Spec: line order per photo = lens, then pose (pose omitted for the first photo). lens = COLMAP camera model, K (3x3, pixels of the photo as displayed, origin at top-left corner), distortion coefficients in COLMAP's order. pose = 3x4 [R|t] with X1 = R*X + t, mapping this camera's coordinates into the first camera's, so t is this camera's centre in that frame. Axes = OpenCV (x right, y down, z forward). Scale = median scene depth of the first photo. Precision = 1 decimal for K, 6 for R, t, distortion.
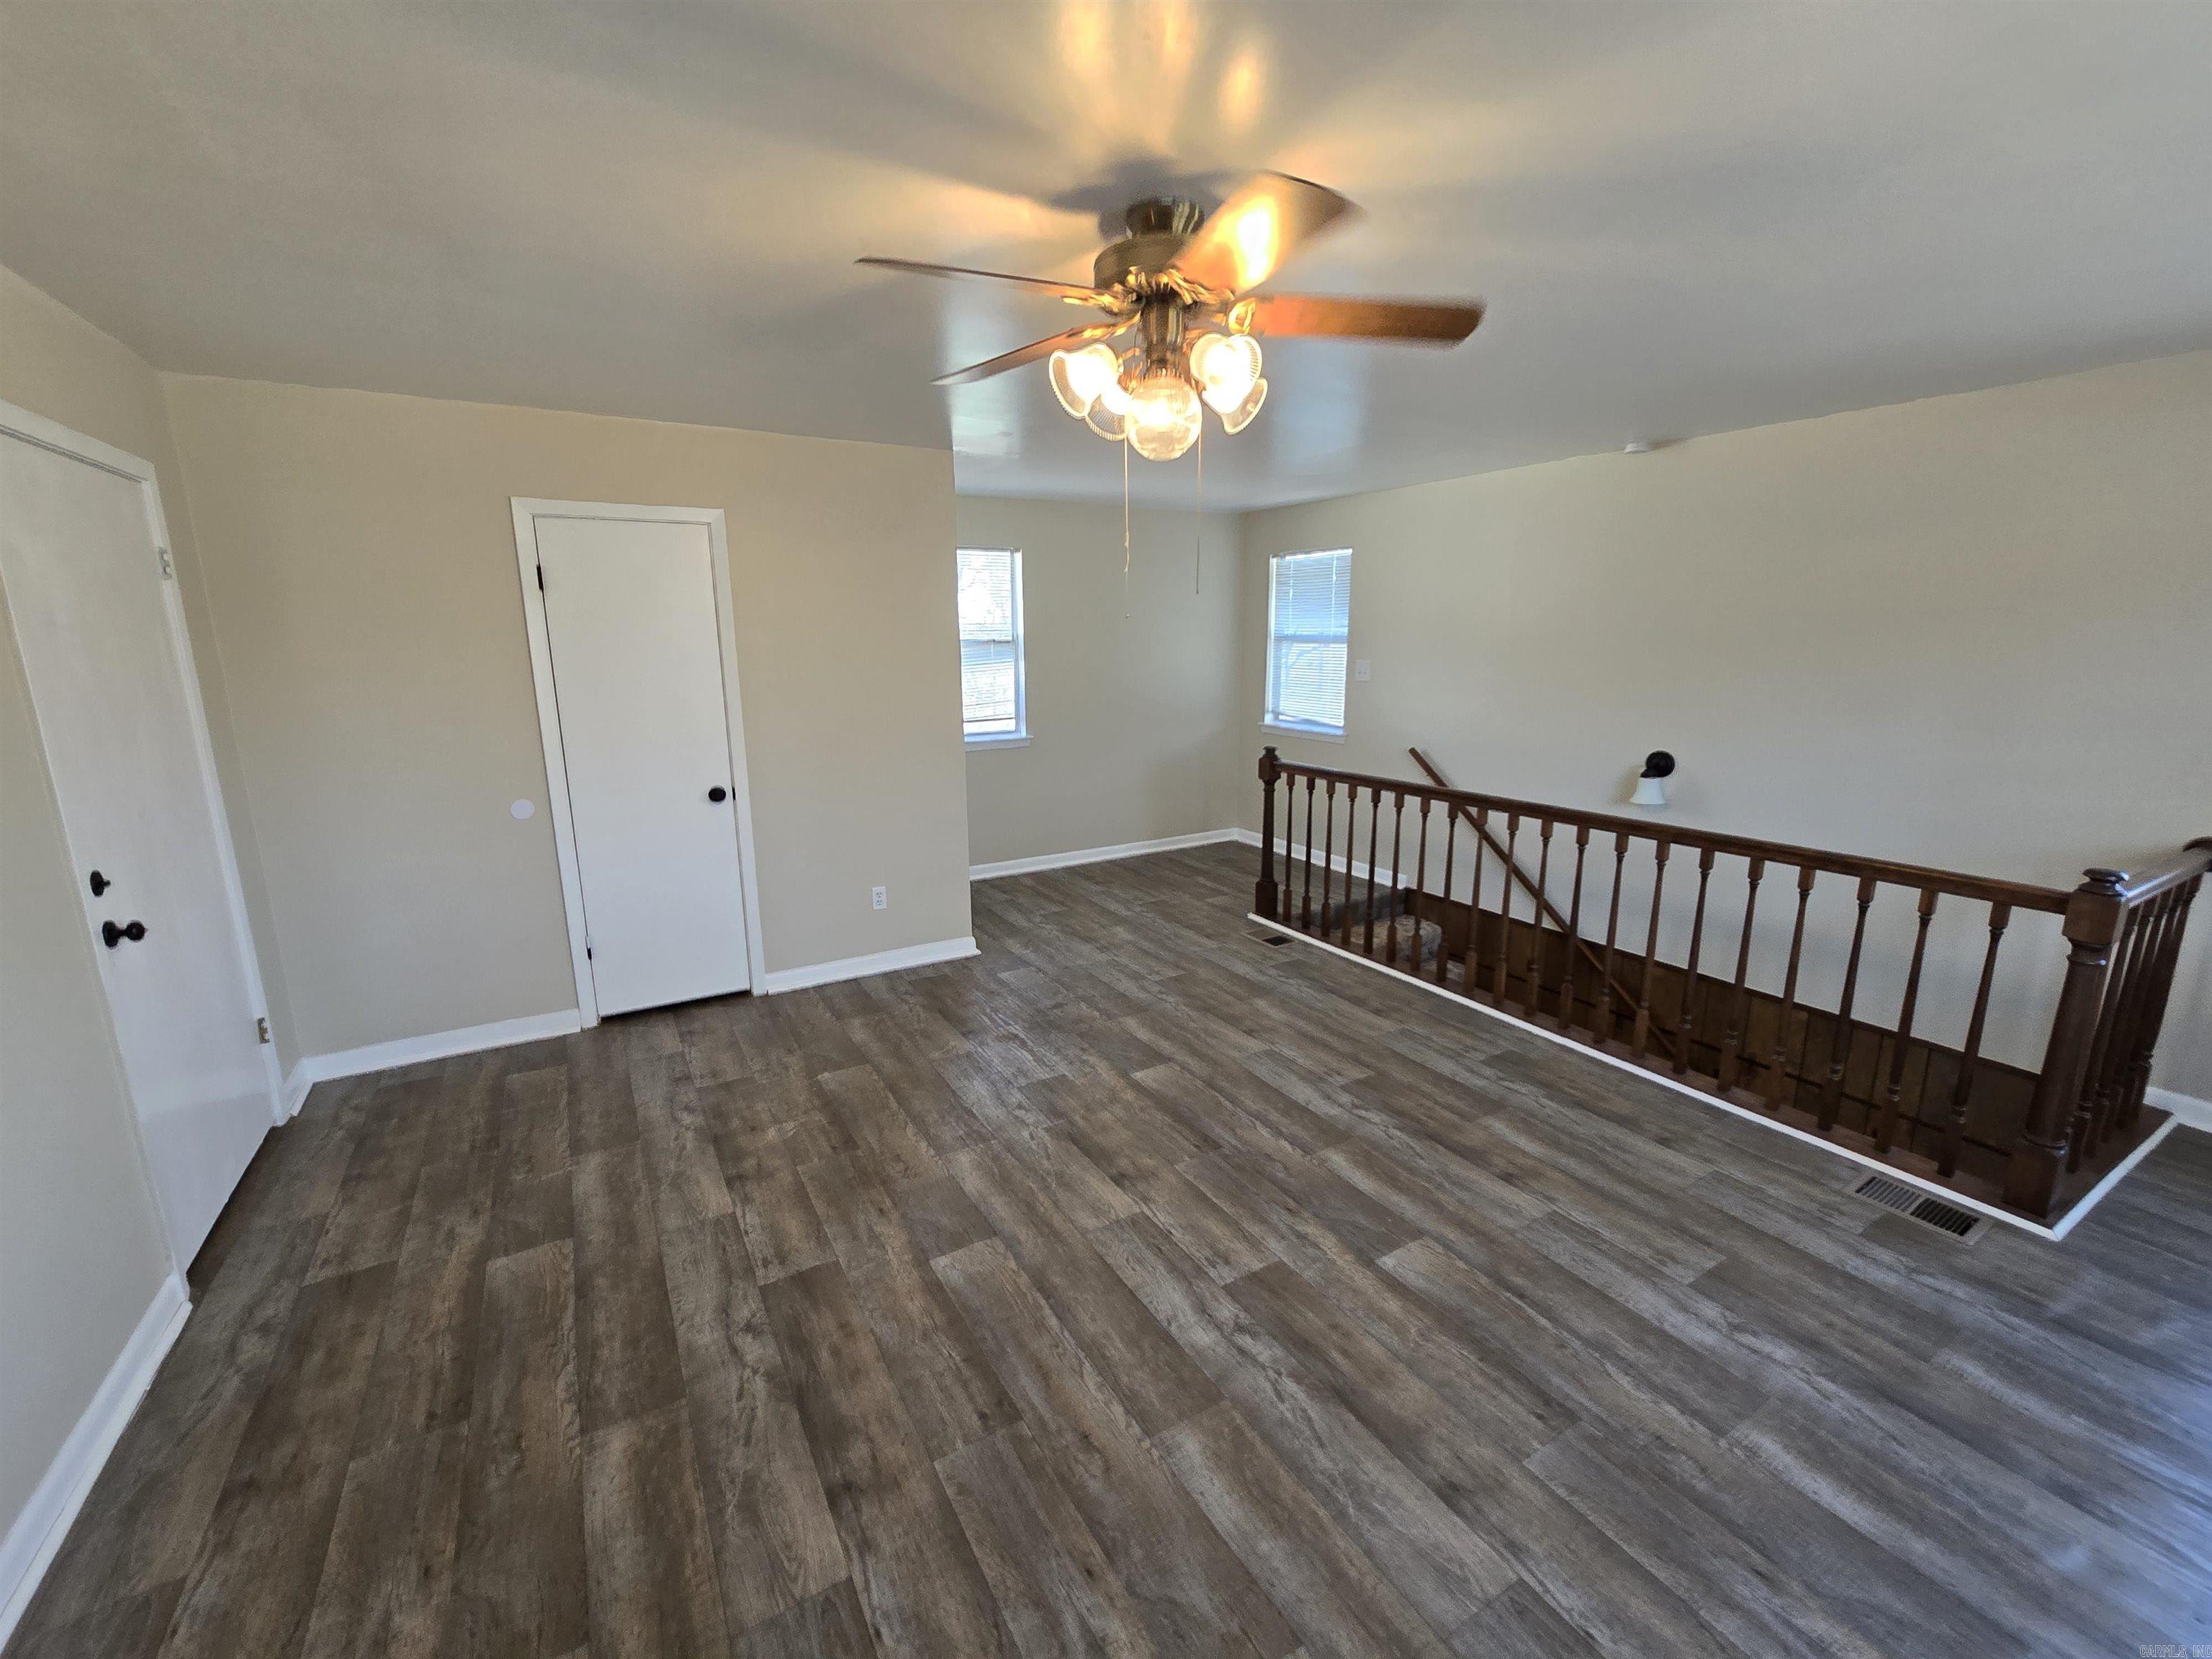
lens RADIAL K [[910.0, 0, 1103.2], [0, 910.0, 828.2], [0, 0, 1]] dist [-0.000856, -0.000269]
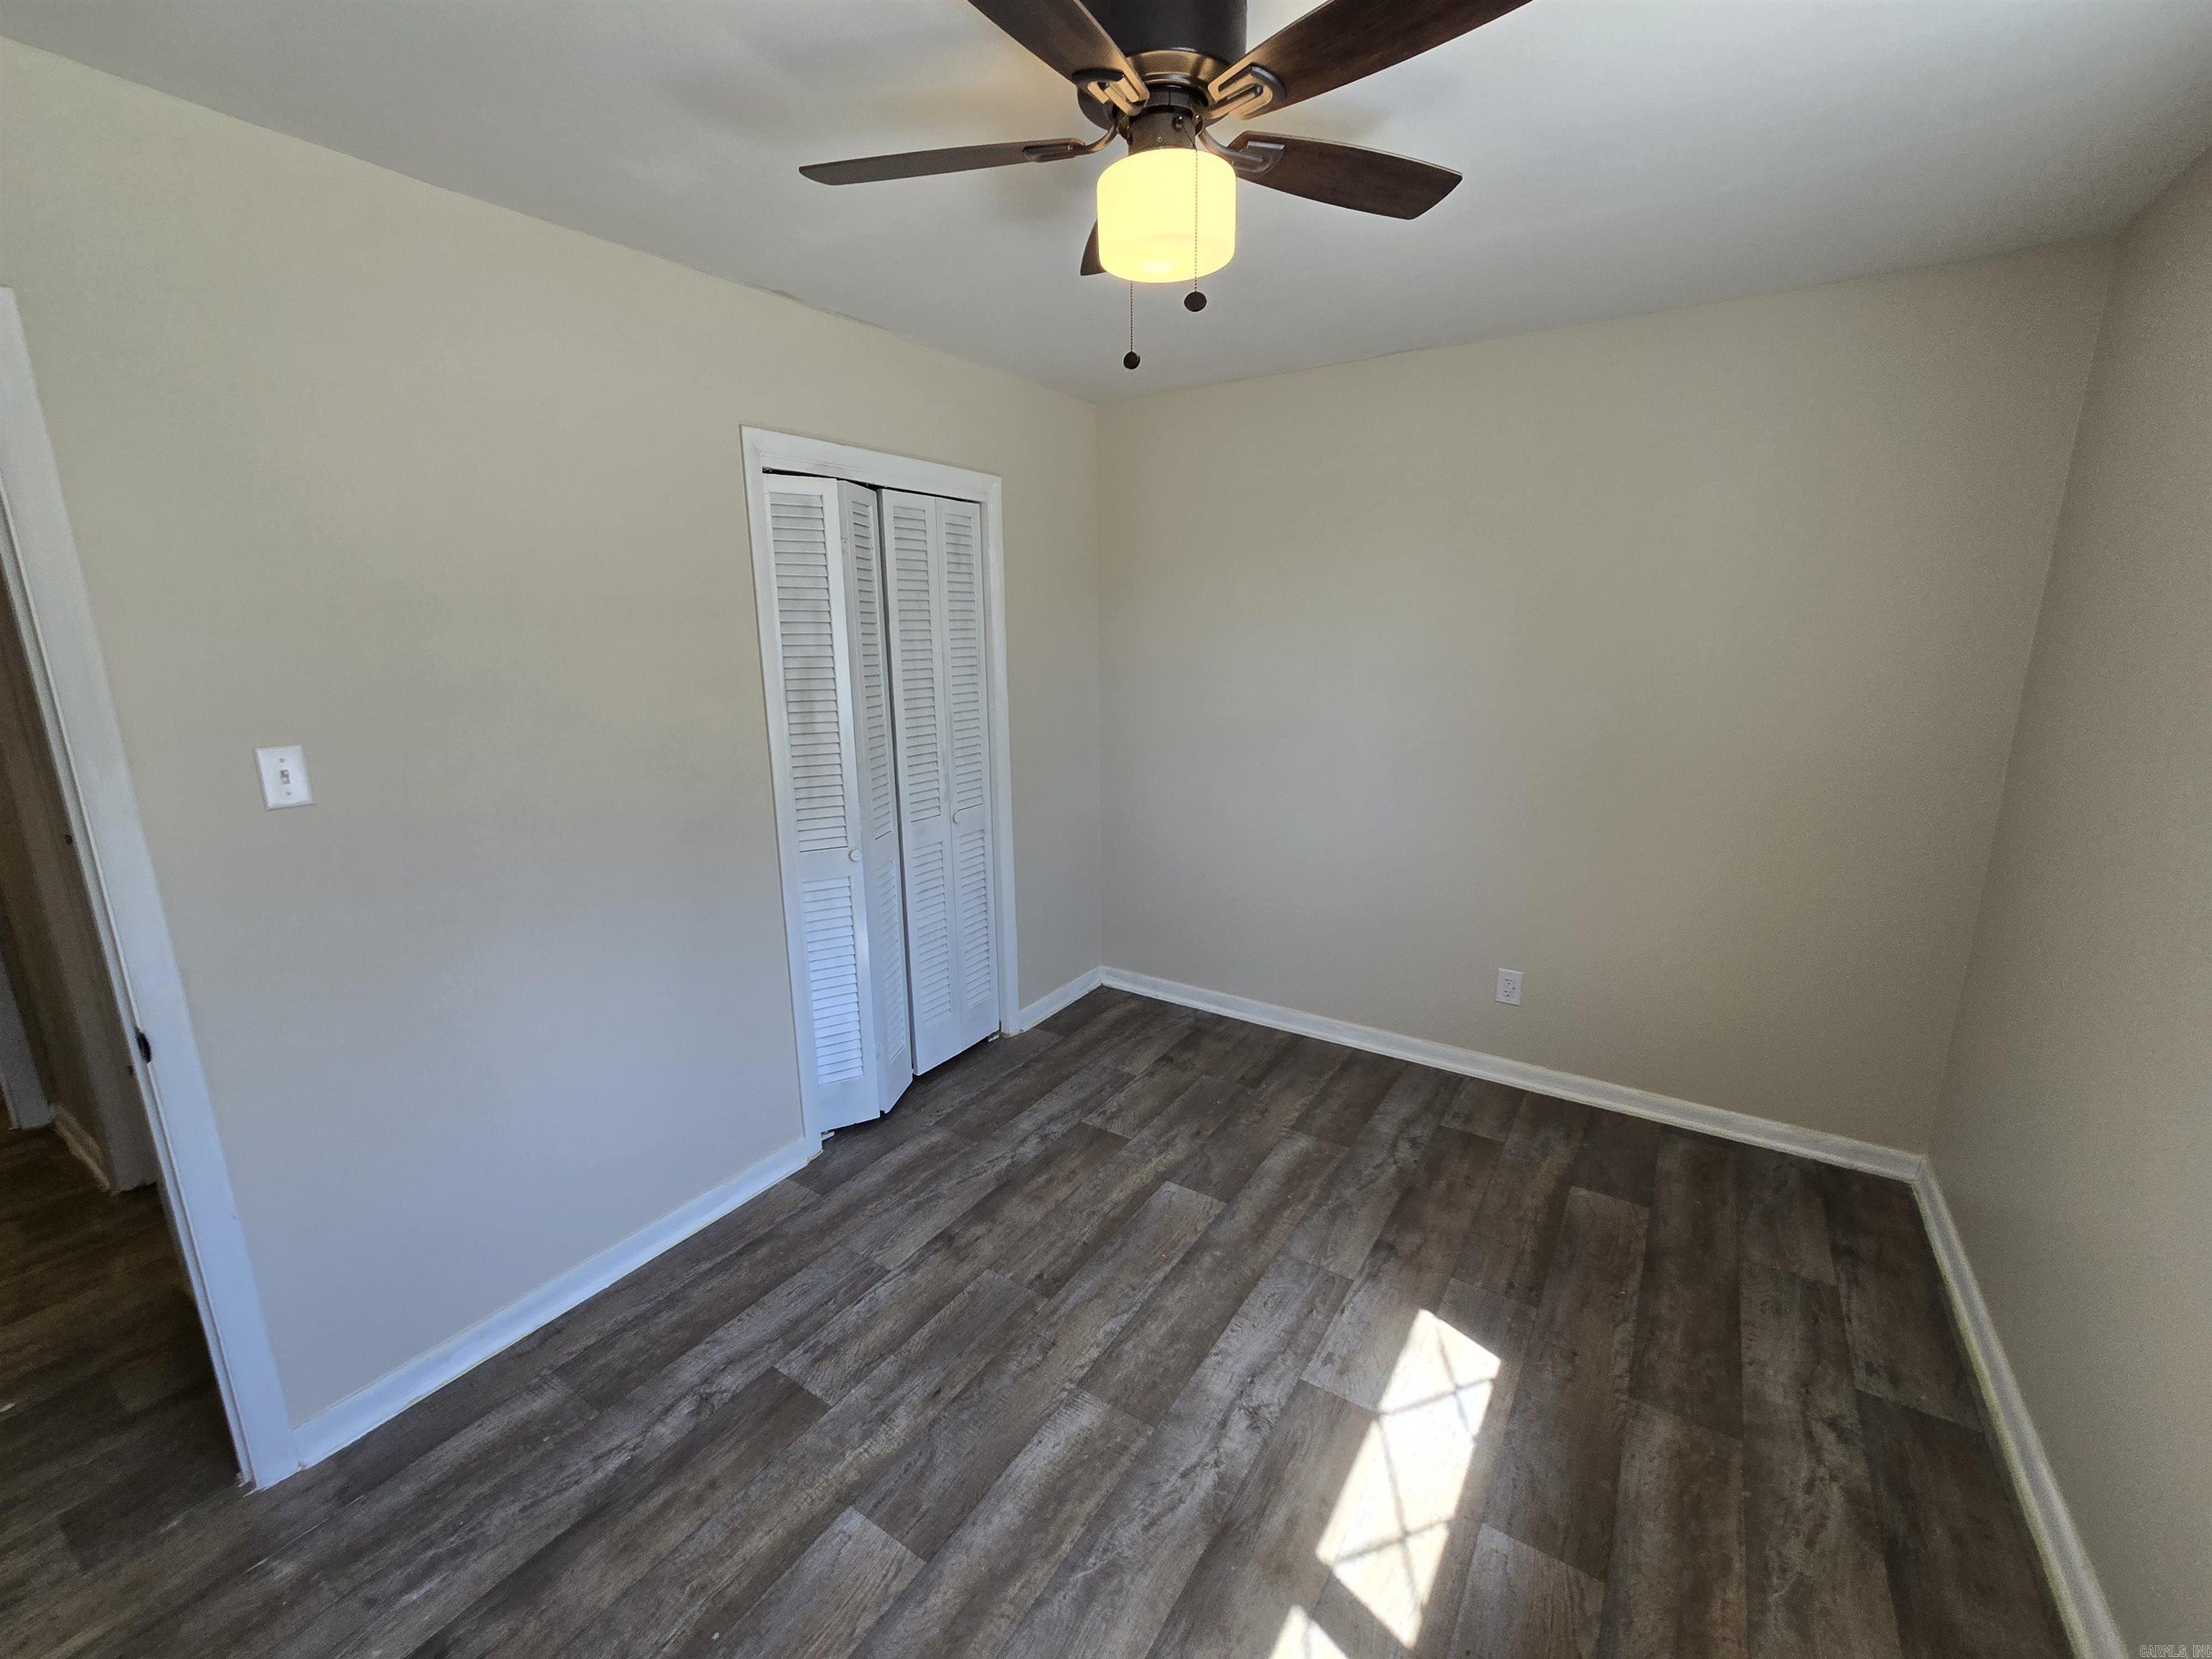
lens RADIAL K [[907.4, 0, 1106.0], [0, 907.4, 829.5], [0, 0, 1]] dist [-0.001852, 0.000332]
pose [[0.438829, 0.198257, -0.876426, 0.768390], [-0.172318, 0.975821, 0.134461, -0.098411], [0.881893, 0.092018, 0.462382, 0.427462]]
